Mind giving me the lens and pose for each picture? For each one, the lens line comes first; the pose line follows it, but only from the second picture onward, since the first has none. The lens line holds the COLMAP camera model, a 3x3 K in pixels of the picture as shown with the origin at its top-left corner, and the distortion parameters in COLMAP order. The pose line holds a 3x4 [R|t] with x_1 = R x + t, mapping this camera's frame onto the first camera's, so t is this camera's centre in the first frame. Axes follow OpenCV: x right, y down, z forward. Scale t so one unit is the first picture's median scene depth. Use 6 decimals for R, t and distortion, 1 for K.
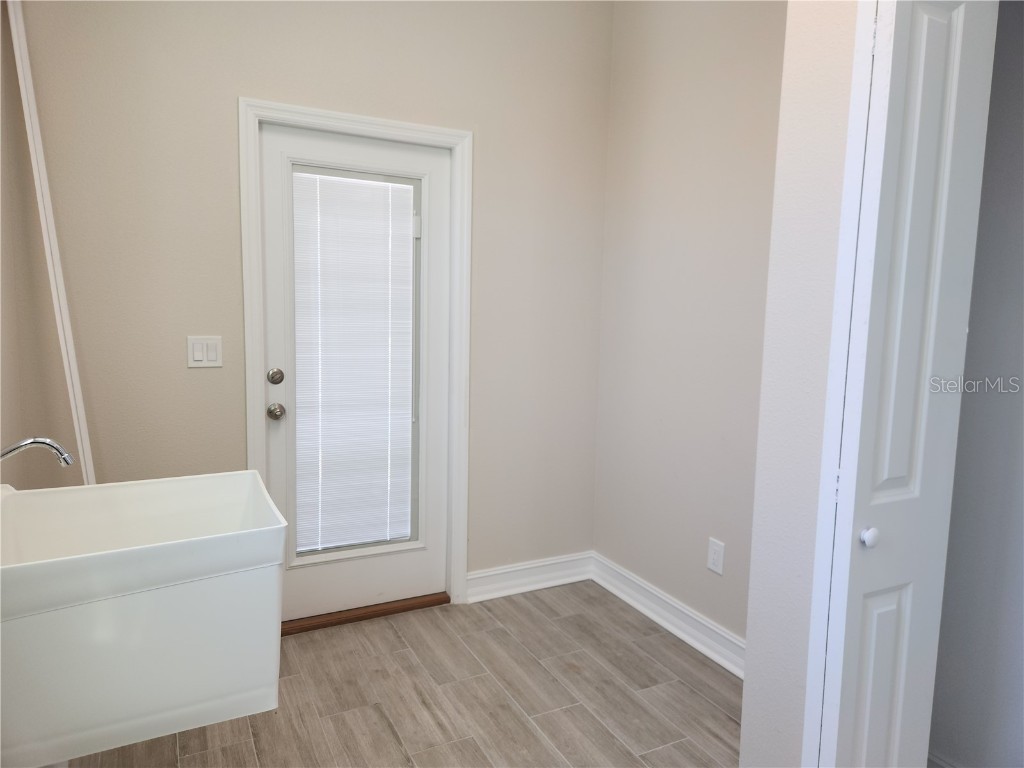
lens RADIAL K [[679.4, 0, 512.0], [0, 679.4, 384.0], [0, 0, 1]] dist [0.061380, -0.057392]
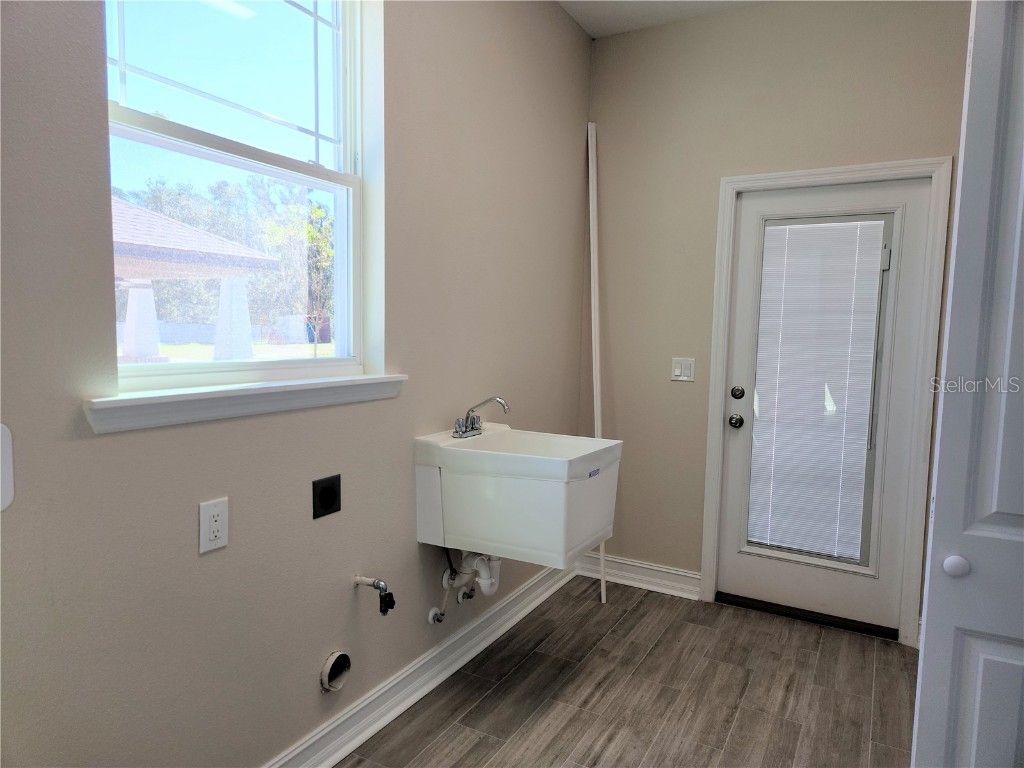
lens RADIAL K [[683.6, 0, 508.9], [0, 683.6, 394.6], [0, 0, 1]] dist [0.066311, -0.059297]
pose [[0.549104, 0.069094, -0.832893, 0.477739], [-0.102032, 0.994664, 0.015247, 0.016277], [0.829502, 0.076610, 0.553224, -0.037272]]
